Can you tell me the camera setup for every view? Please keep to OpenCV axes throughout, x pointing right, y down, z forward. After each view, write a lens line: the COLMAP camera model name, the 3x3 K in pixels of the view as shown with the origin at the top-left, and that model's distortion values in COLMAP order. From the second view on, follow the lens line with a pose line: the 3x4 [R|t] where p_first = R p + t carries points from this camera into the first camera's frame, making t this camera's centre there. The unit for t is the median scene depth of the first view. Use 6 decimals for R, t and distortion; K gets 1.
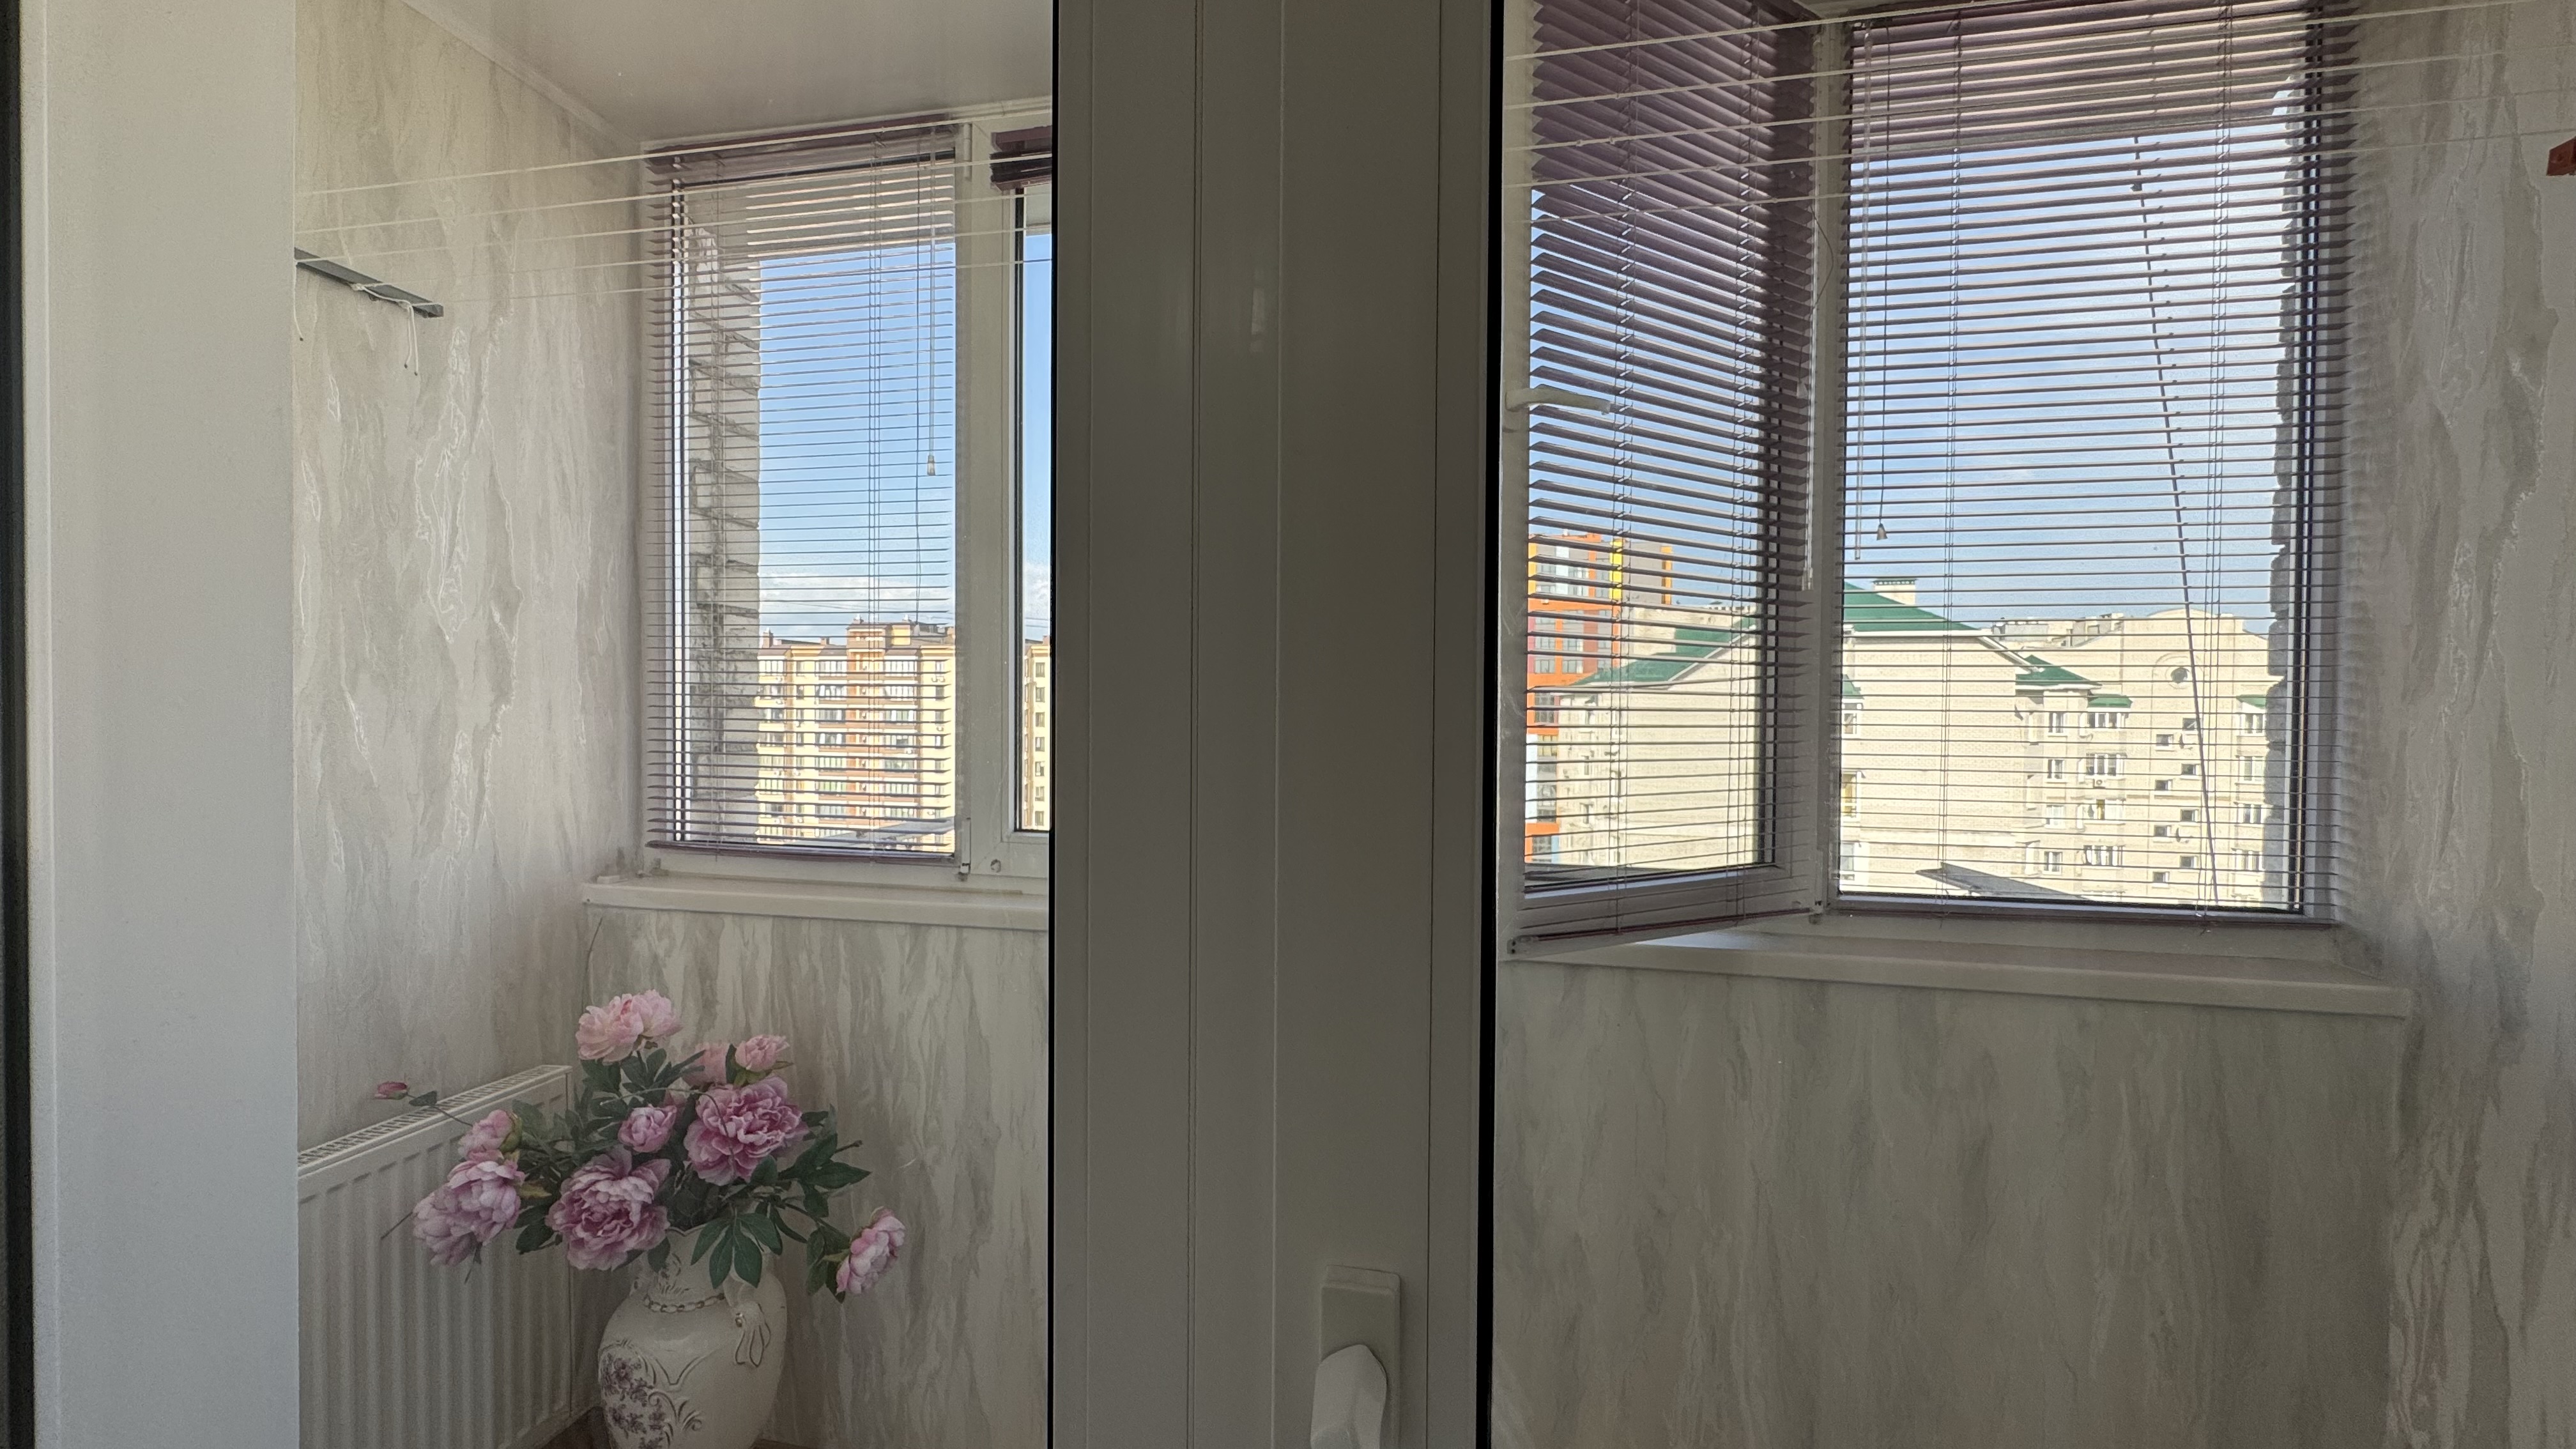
lens RADIAL K [[1026.6, 0, 1294.3], [0, 1026.6, 723.1], [0, 0, 1]] dist [-0.003730, 0.000837]
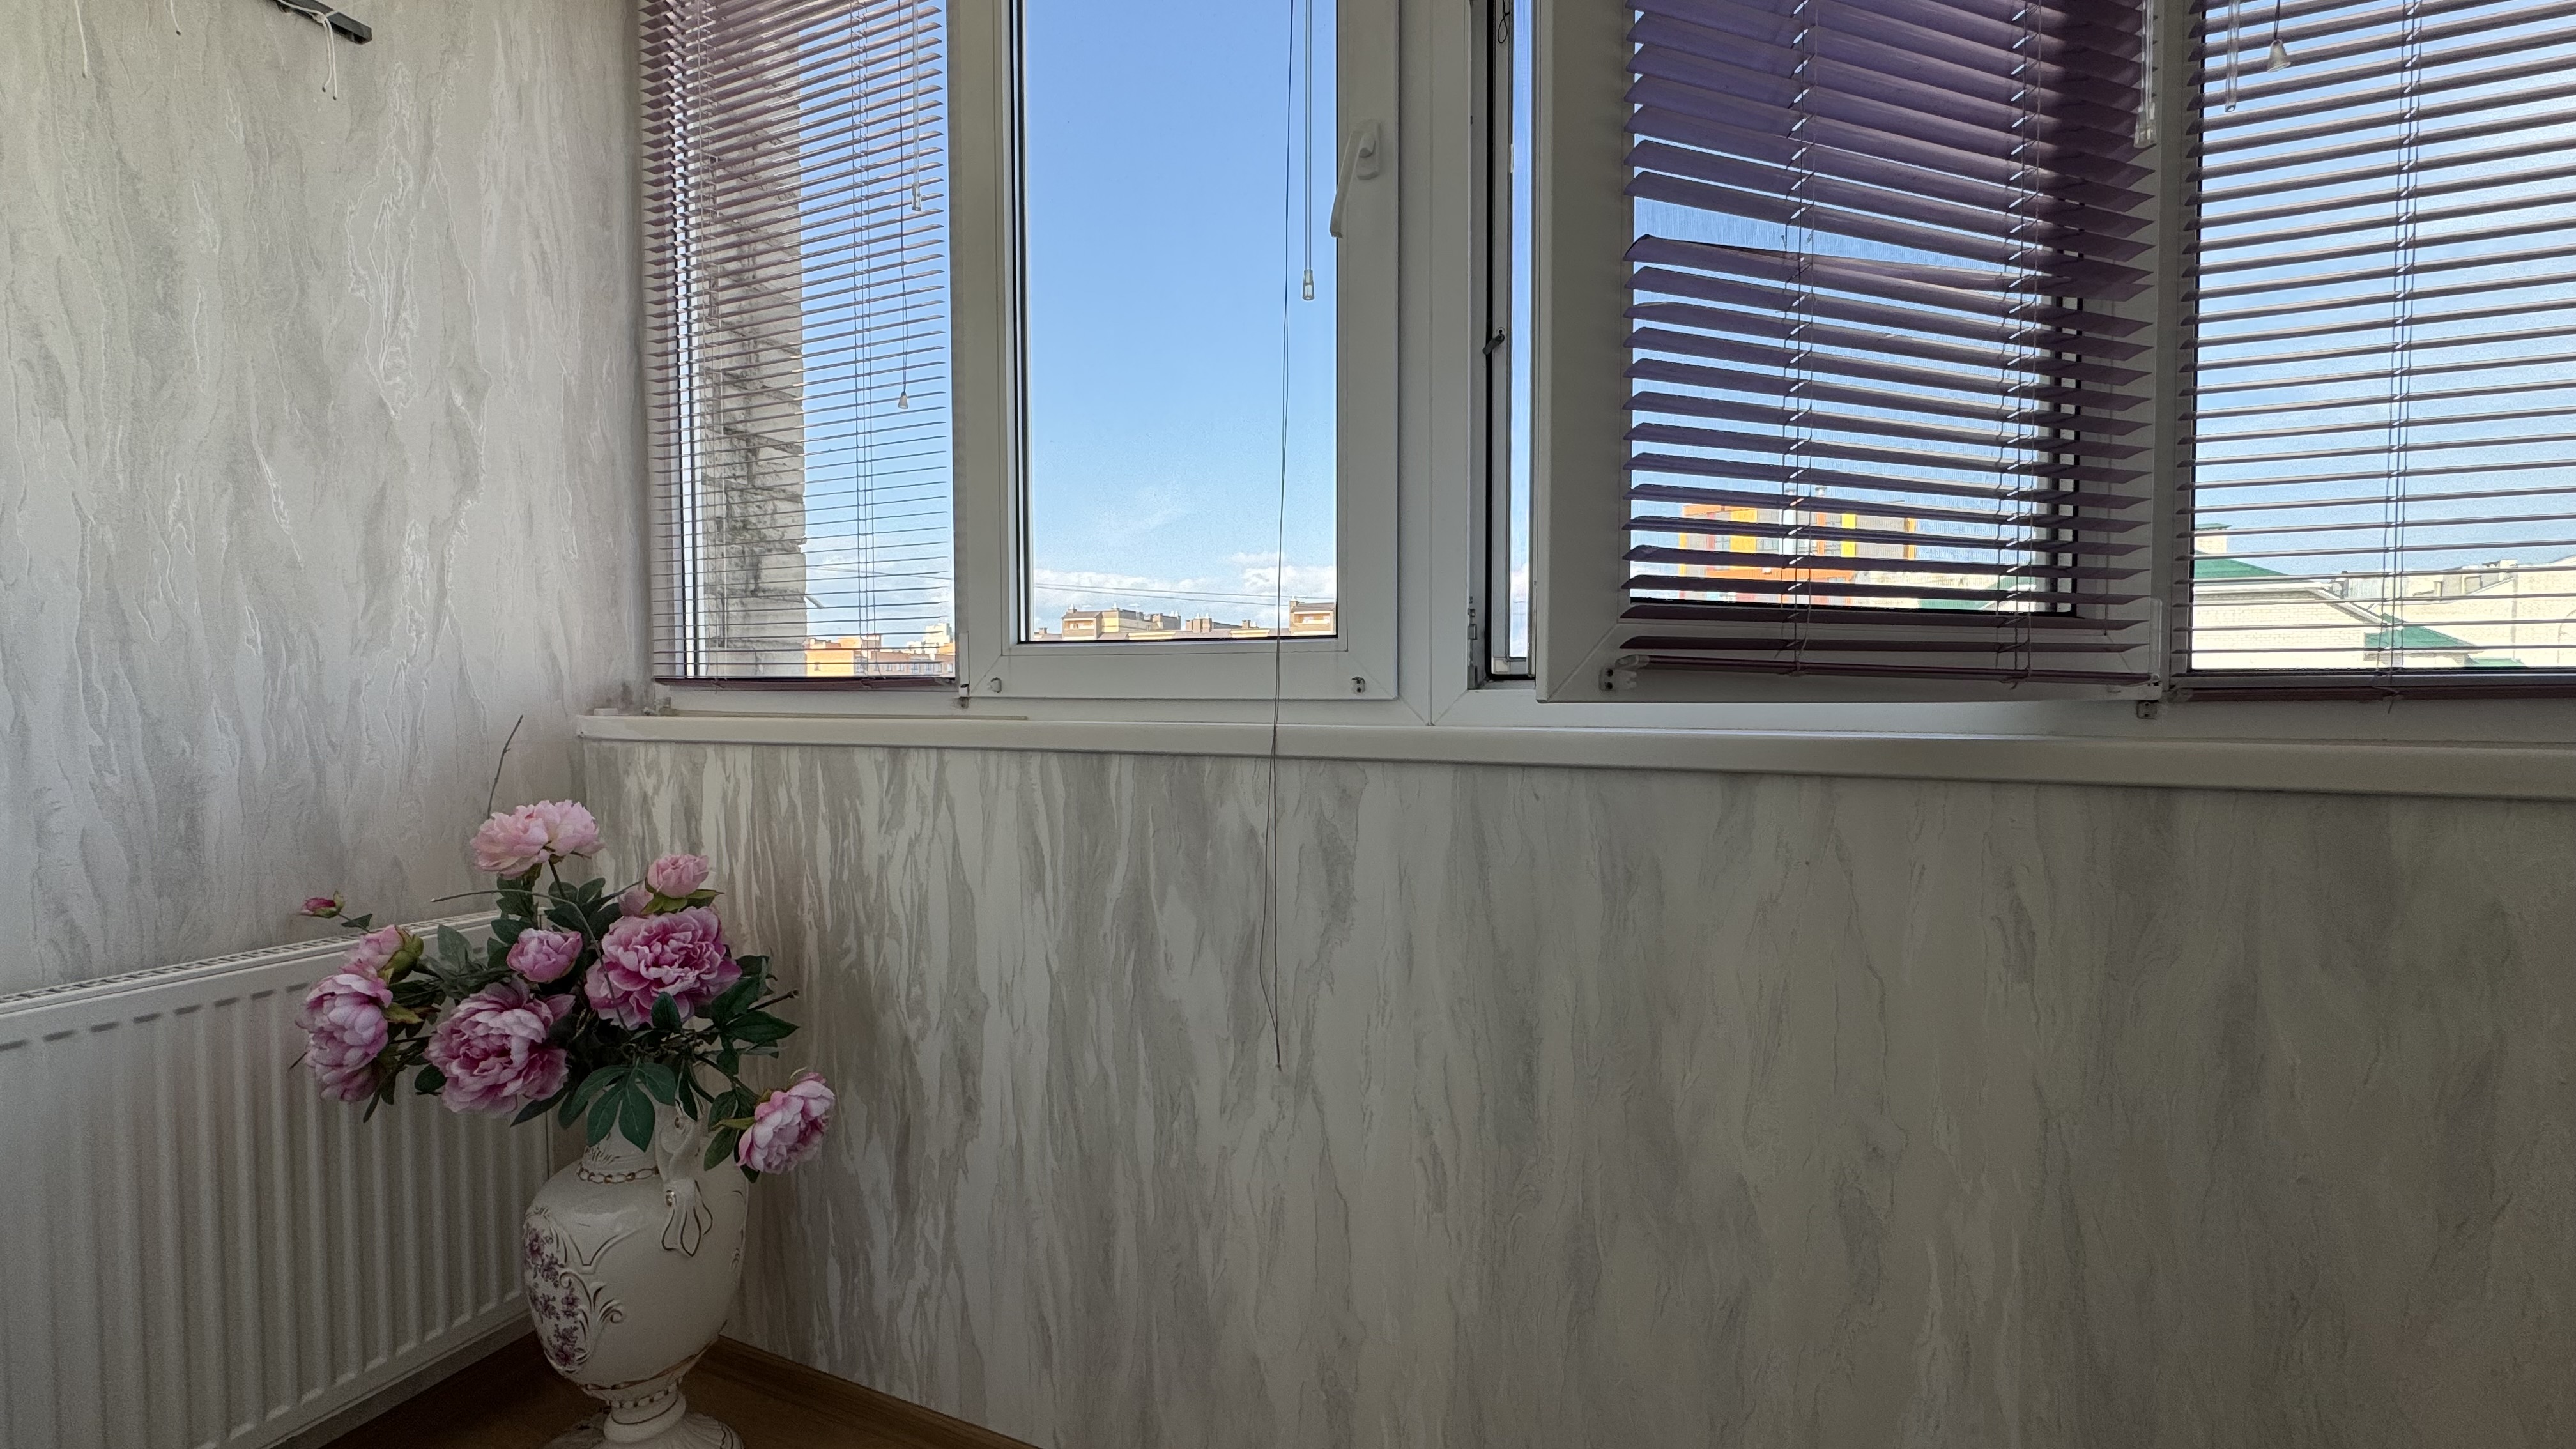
lens RADIAL K [[1026.6, 0, 1294.0], [0, 1026.6, 724.4], [0, 0, 1]] dist [-0.003730, 0.000837]
pose [[0.981503, -0.004065, -0.191404, 0.108371], [0.007256, 0.999846, 0.015974, 0.175202], [0.191309, -0.017068, 0.981381, 0.267195]]
